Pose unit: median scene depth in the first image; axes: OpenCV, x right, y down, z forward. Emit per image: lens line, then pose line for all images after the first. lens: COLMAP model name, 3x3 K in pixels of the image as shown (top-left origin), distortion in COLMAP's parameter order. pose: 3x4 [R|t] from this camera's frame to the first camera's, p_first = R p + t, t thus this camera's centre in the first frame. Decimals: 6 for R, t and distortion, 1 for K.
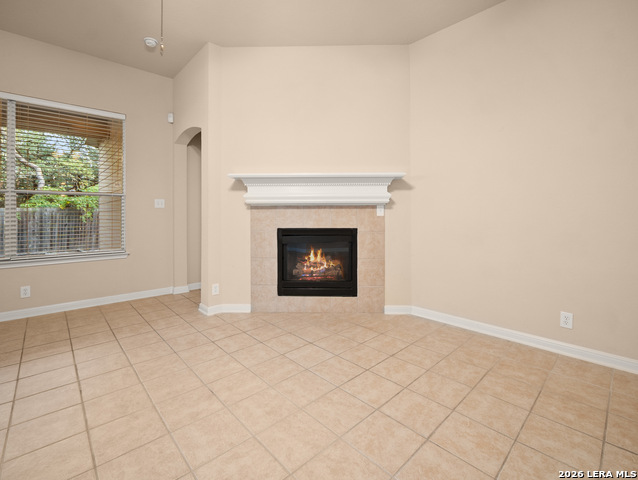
lens RADIAL K [[293.0, 0, 318.8], [0, 293.0, 225.2], [0, 0, 1]] dist [-0.019637, 0.000787]
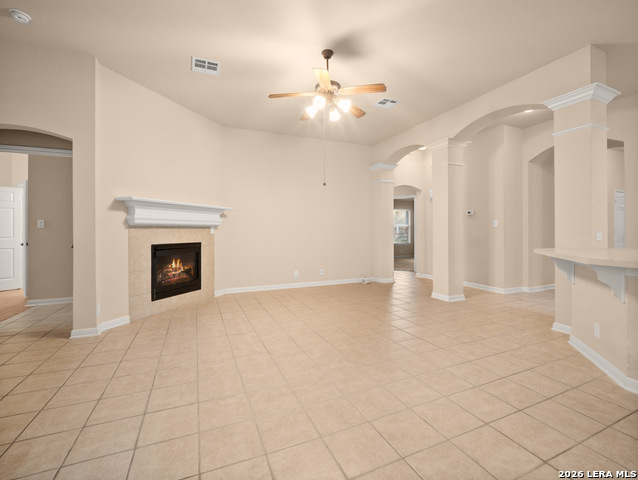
lens RADIAL K [[293.0, 0, 319.5], [0, 293.0, 236.4], [0, 0, 1]] dist [-0.019637, 0.000787]
pose [[0.336354, -0.016626, 0.941589, -1.032996], [0.035023, 0.999373, 0.005135, -0.004918], [-0.941084, 0.031250, 0.336726, -0.047599]]
